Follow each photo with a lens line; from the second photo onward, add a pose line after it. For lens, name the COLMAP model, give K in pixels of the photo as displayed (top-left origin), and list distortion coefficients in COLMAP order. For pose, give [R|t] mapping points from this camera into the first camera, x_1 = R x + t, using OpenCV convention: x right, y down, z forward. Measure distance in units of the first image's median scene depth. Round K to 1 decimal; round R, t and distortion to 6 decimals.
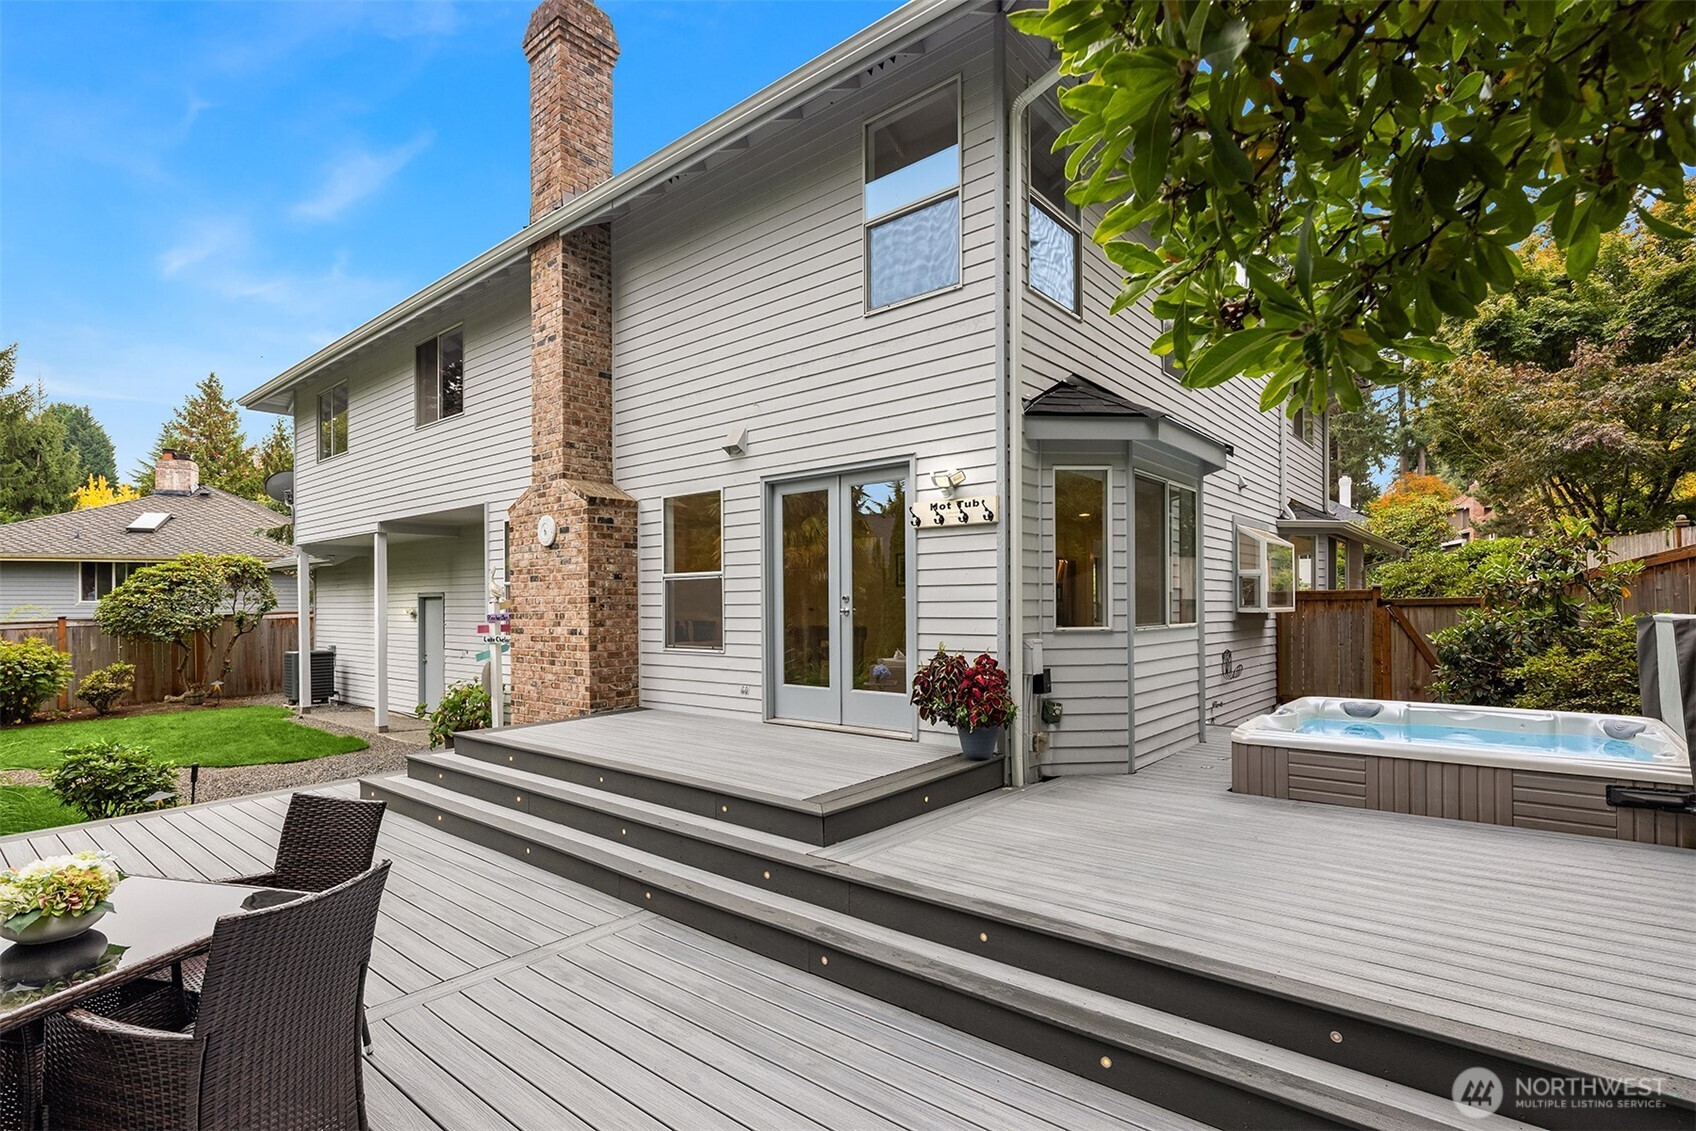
lens RADIAL K [[815.4, 0, 843.4], [0, 815.4, 603.9], [0, 0, 1]] dist [0.005495, -0.004521]
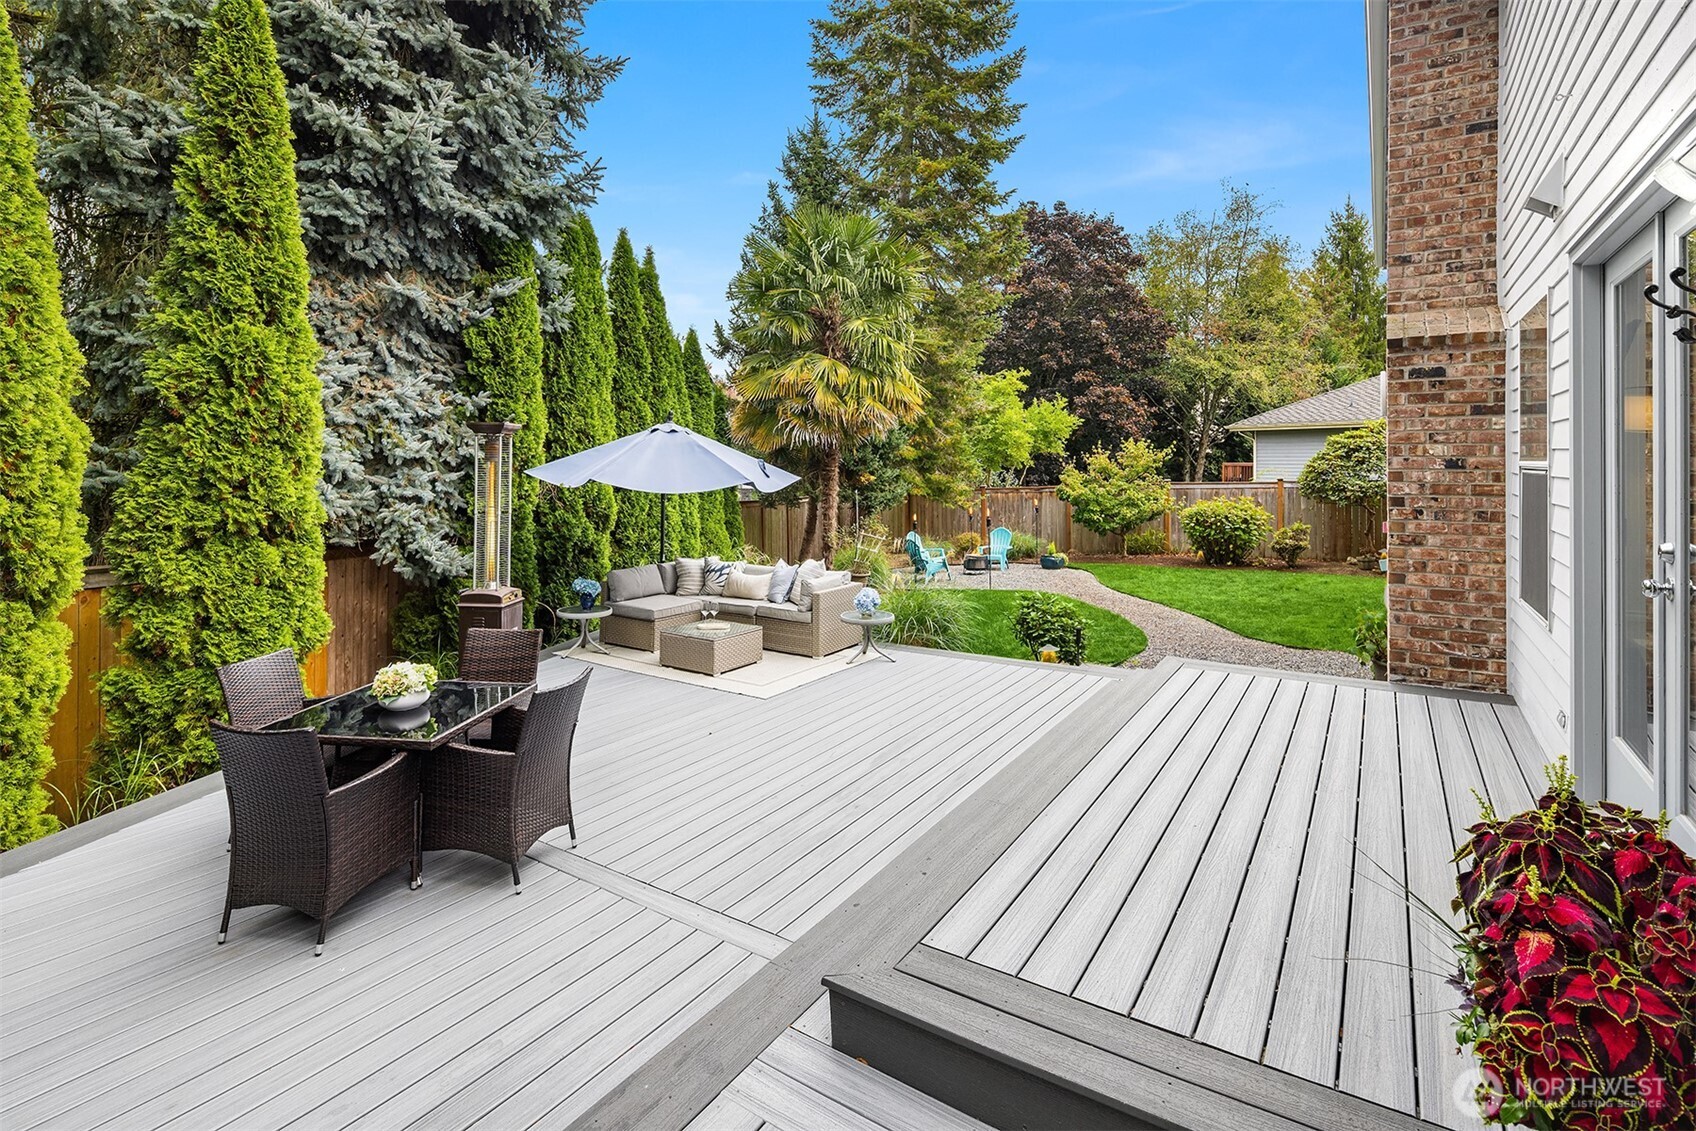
lens RADIAL K [[815.4, 0, 858.5], [0, 815.4, 450.3], [0, 0, 1]] dist [0.005495, -0.004521]
pose [[0.135400, -0.002019, -0.990789, 0.240704], [-0.004025, 0.999989, -0.002588, -0.038093], [0.990783, 0.004338, 0.135390, 0.462866]]
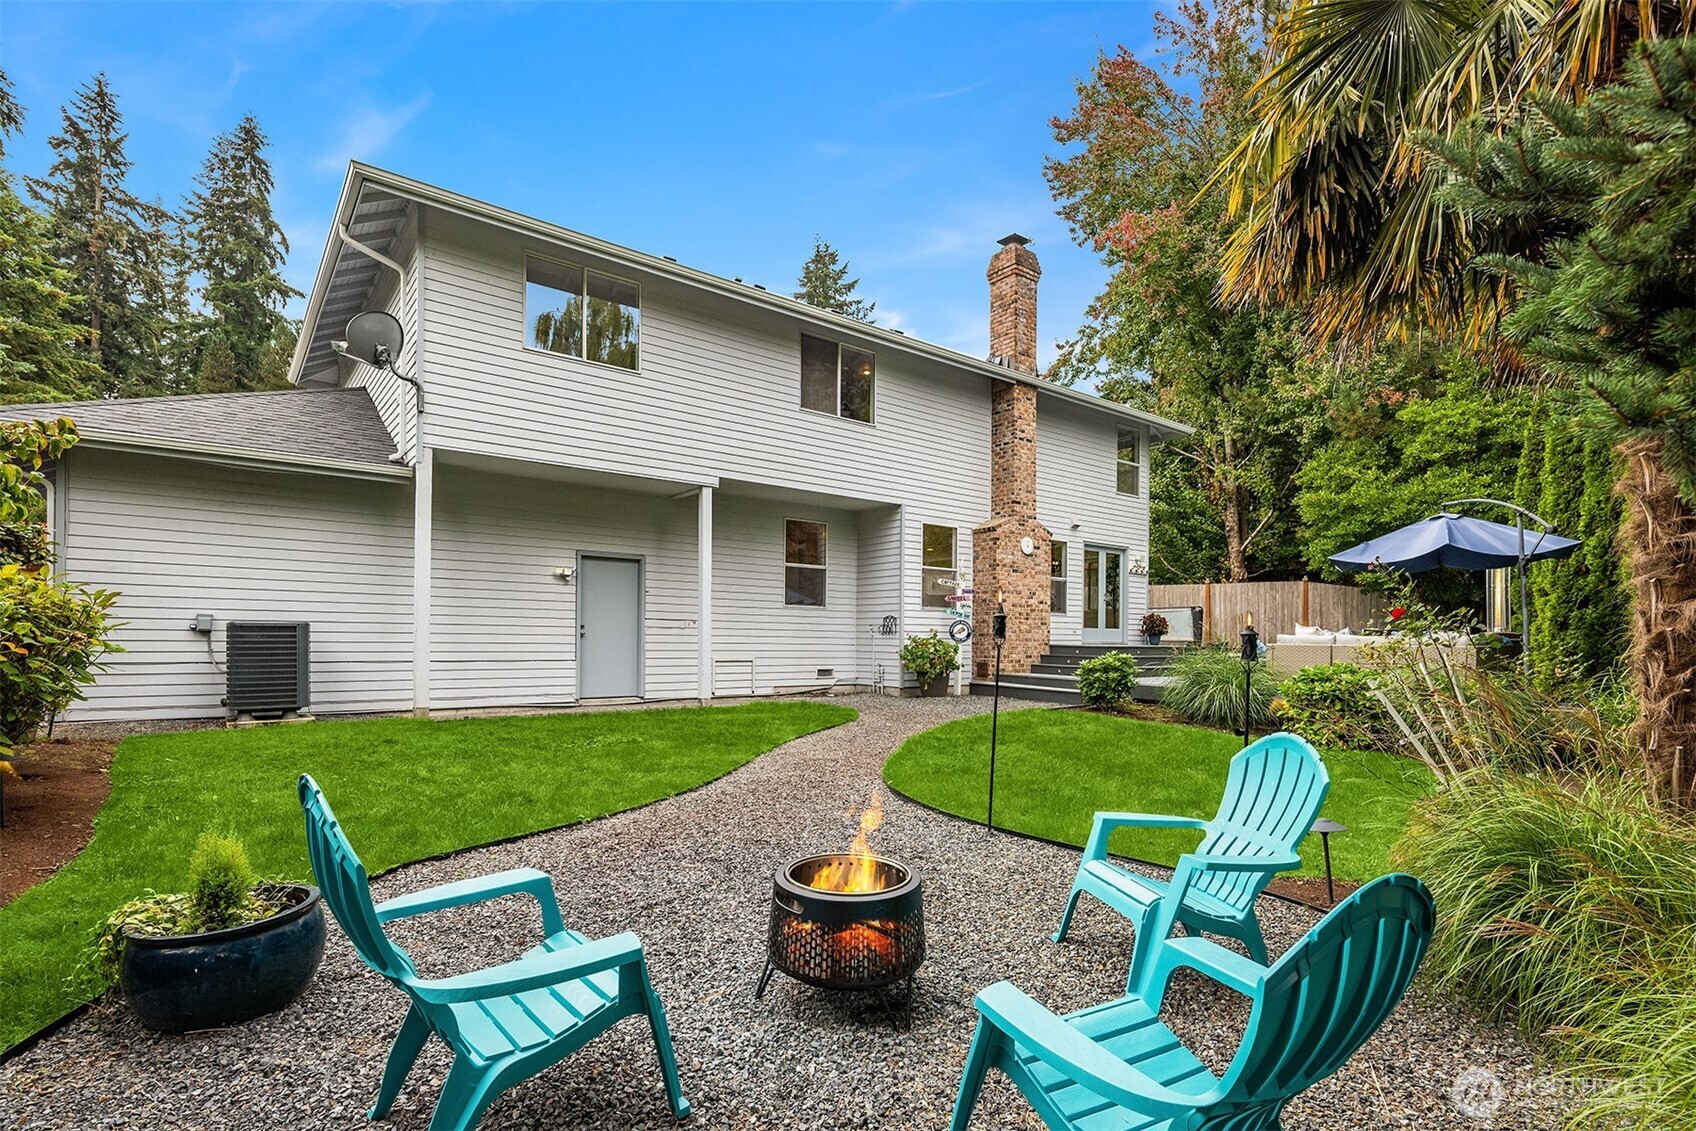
lens RADIAL K [[815.4, 0, 870.1], [0, 815.4, 646.7], [0, 0, 1]] dist [0.005495, -0.004521]
pose [[0.186206, 0.005309, 0.982496, -2.104741], [-0.008039, 0.999960, -0.003879, 0.137539], [-0.982478, -0.007176, 0.186241, 0.958963]]
